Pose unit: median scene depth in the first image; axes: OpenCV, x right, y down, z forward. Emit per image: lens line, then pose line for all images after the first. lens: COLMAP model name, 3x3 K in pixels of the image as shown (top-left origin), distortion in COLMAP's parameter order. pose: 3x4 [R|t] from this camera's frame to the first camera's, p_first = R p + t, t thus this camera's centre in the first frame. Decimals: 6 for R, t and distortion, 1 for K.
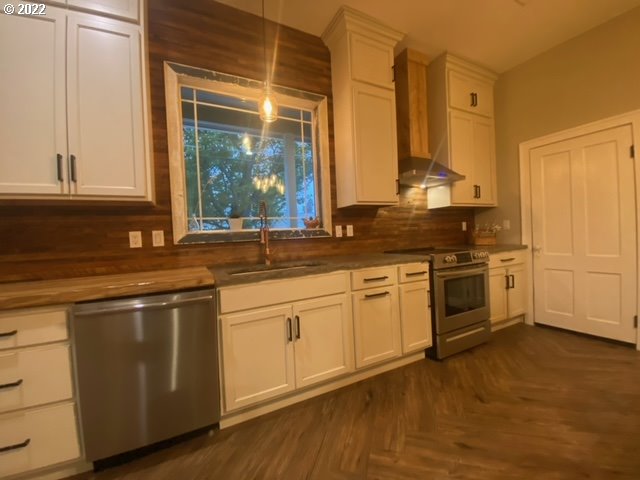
lens RADIAL K [[257.9, 0, 320.0], [0, 257.9, 240.0], [0, 0, 1]] dist [0.027376, -0.027584]
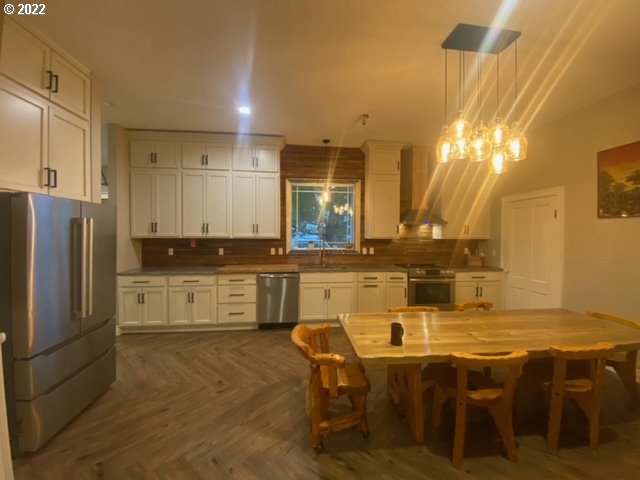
lens RADIAL K [[257.9, 0, 320.0], [0, 257.9, 240.0], [0, 0, 1]] dist [0.027376, -0.027584]
pose [[0.928341, 0.060096, -0.366841, 0.536002], [-0.054328, 0.998184, 0.026036, -0.171082], [0.367739, -0.004240, 0.929919, -0.990299]]
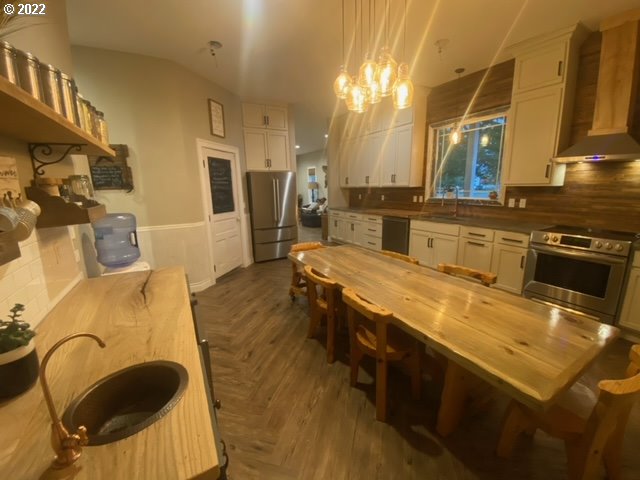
lens RADIAL K [[257.9, 0, 320.0], [0, 257.9, 240.0], [0, 0, 1]] dist [0.027376, -0.027584]
pose [[0.027467, 0.249624, -0.967953, 1.726087], [0.000966, 0.968311, 0.249744, -0.227151], [0.999622, -0.007795, 0.026356, -0.077473]]
